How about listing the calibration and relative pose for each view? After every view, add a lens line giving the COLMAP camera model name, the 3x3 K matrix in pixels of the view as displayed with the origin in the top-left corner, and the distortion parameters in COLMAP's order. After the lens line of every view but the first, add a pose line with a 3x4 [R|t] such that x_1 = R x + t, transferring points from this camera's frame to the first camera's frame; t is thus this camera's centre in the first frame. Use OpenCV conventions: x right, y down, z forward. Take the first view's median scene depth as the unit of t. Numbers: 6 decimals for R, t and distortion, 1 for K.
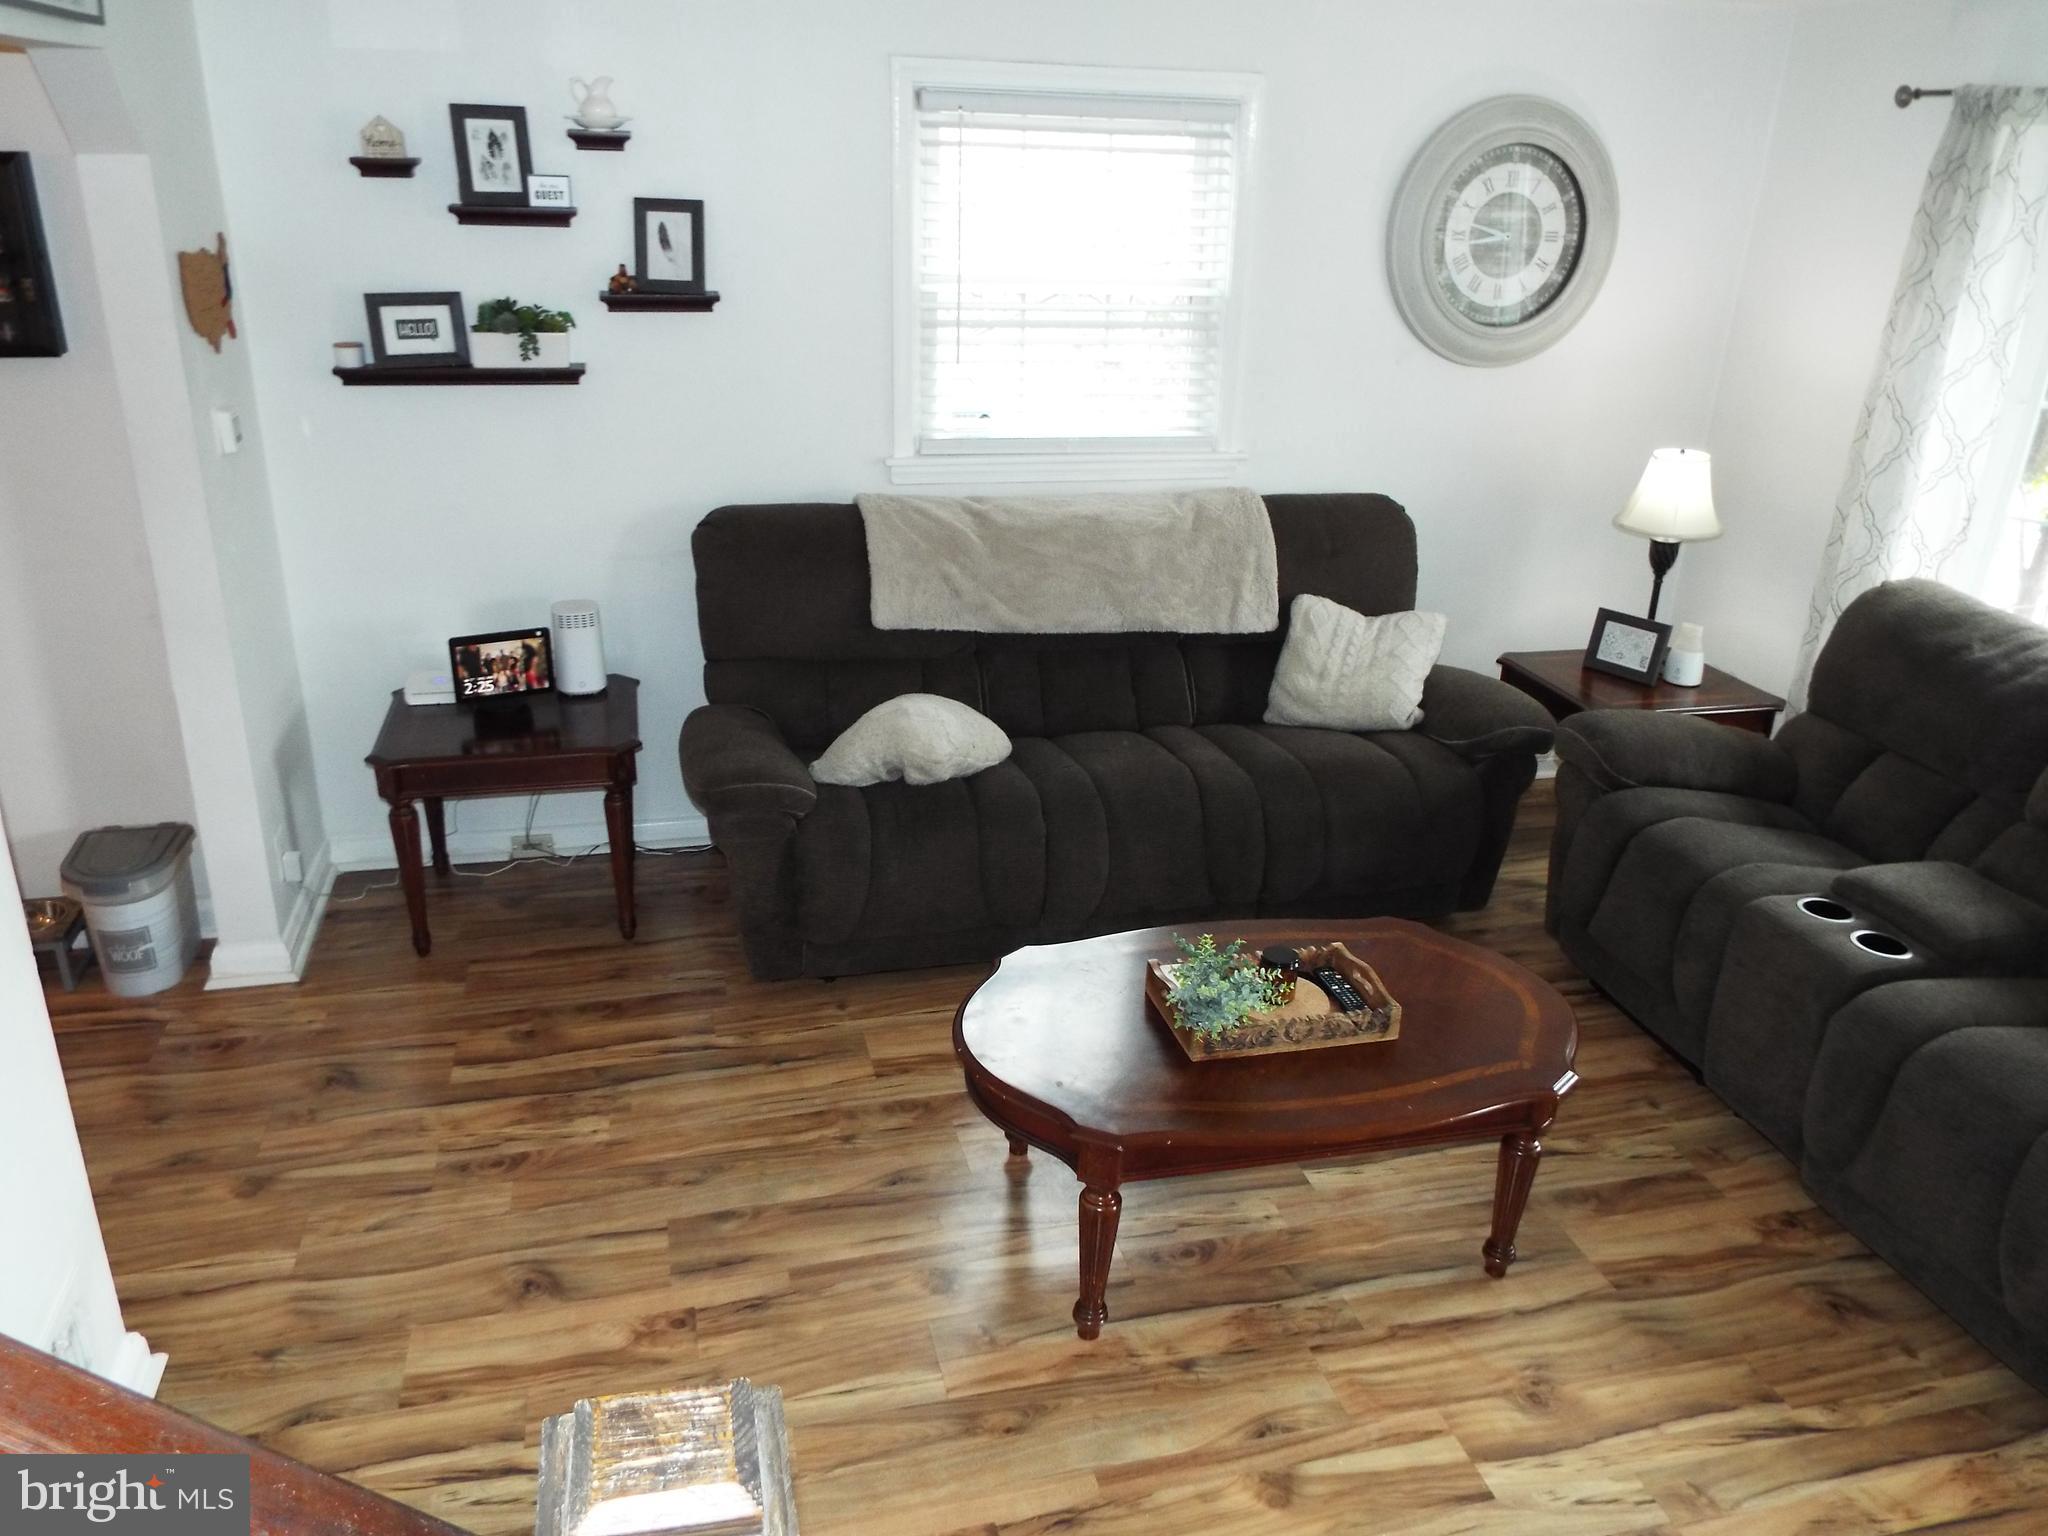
lens RADIAL K [[1489.4, 0, 1015.2], [0, 1489.4, 774.1], [0, 0, 1]] dist [-0.027460, 0.028569]
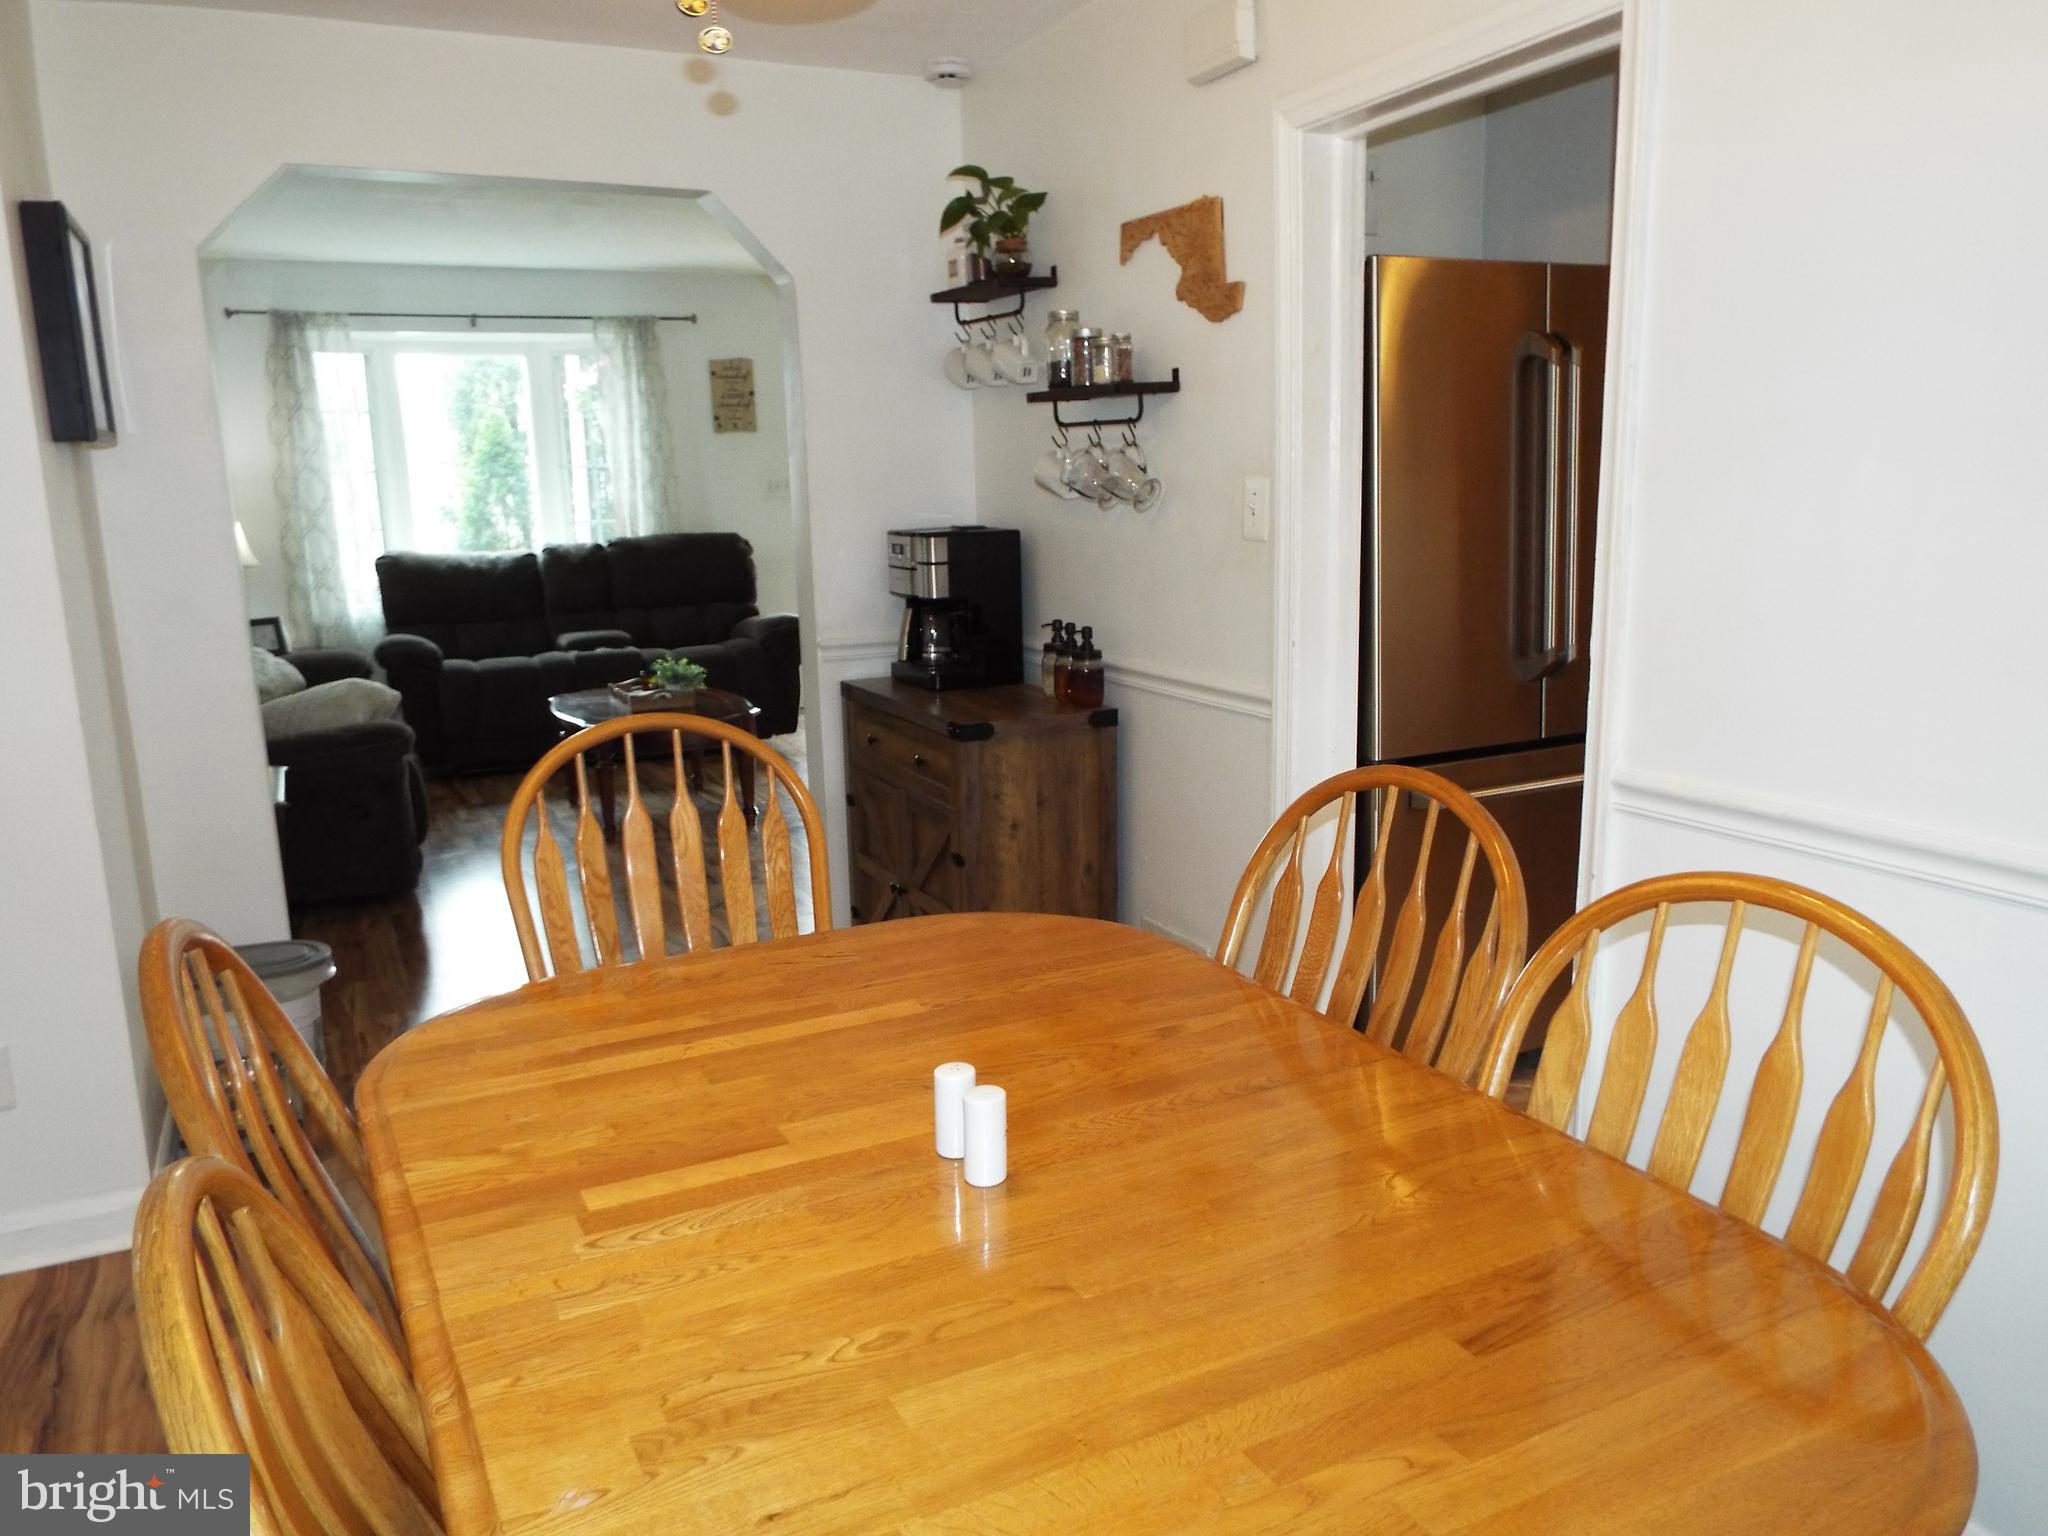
lens RADIAL K [[1485.3, 0, 1000.7], [0, 1485.3, 772.9], [0, 0, 1]] dist [-0.016756, -0.003062]
pose [[-0.199030, -0.228562, 0.952967, -1.467019], [0.388144, 0.874513, 0.290811, -0.131960], [-0.899851, 0.427769, -0.085340, 0.570178]]
